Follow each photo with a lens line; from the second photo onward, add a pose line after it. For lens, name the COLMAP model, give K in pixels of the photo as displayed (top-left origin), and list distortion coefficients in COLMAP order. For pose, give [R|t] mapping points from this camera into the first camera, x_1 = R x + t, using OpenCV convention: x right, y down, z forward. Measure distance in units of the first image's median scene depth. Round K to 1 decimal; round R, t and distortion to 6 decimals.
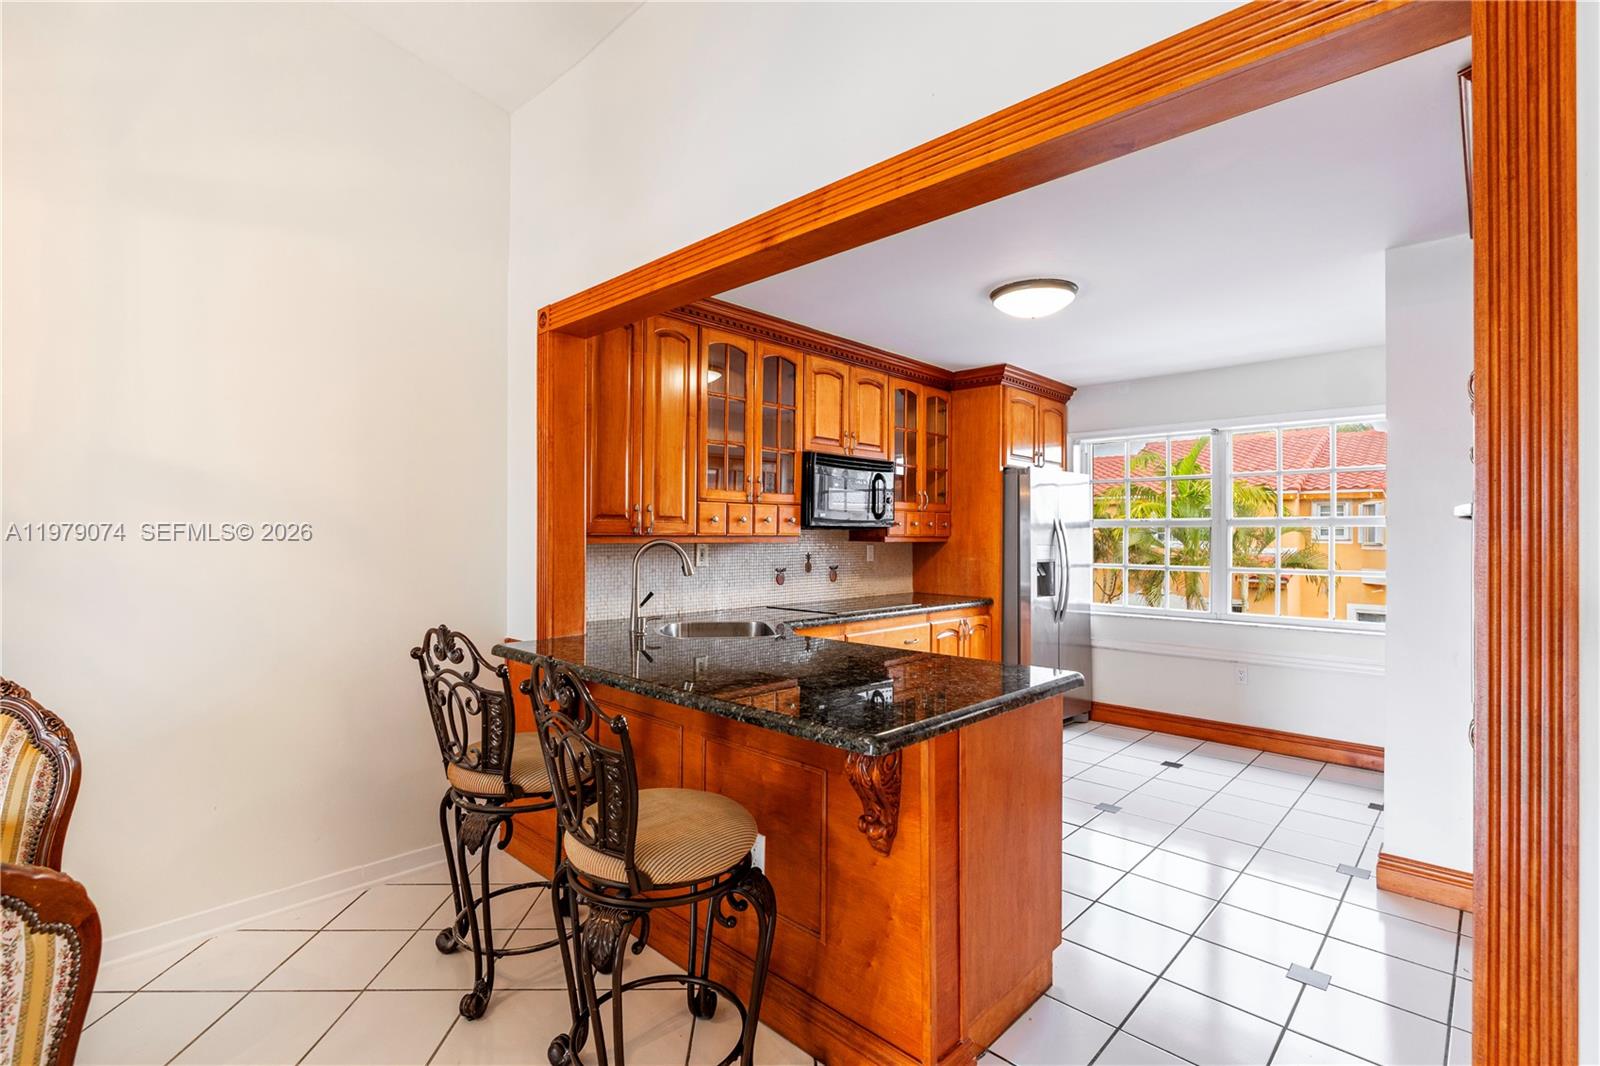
lens RADIAL K [[737.5, 0, 797.5], [0, 737.5, 531.9], [0, 0, 1]] dist [-0.008548, 0.002053]
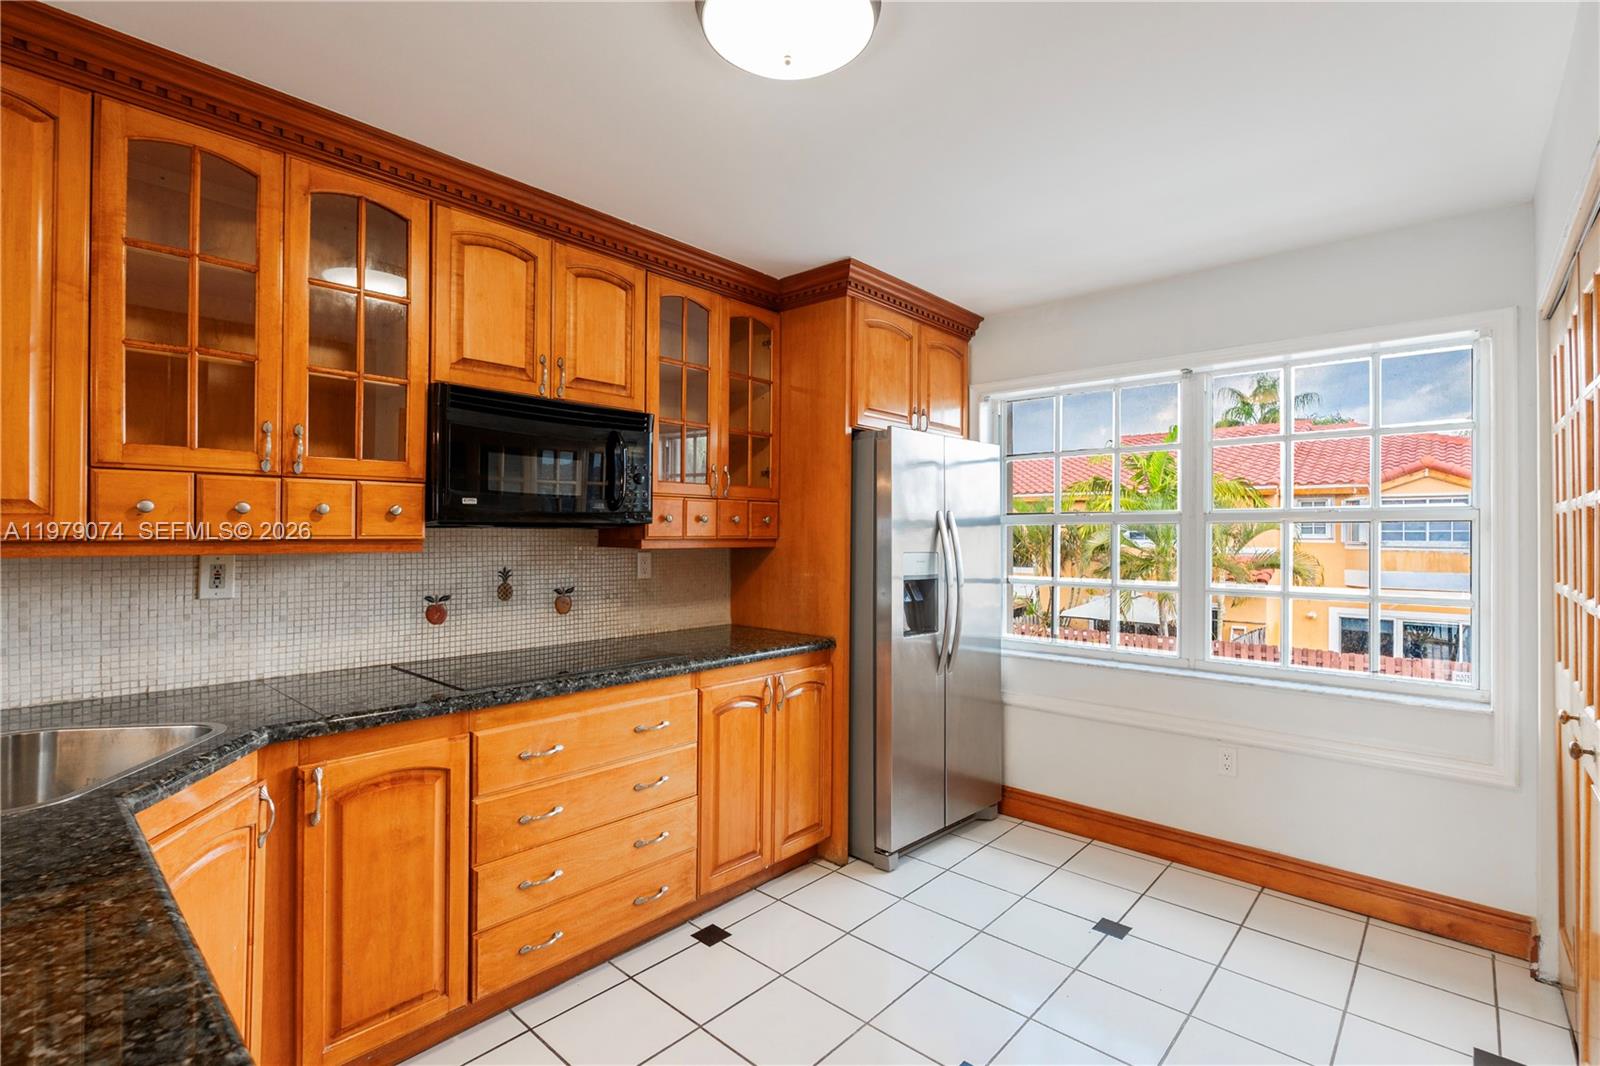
lens RADIAL K [[737.5, 0, 797.5], [0, 737.5, 531.9], [0, 0, 1]] dist [-0.008548, 0.002053]
pose [[0.999653, 0.000081, 0.026335, 0.215868], [-0.000167, 0.999995, 0.003244, -0.002043], [-0.026334, -0.003247, 0.999648, 0.374415]]
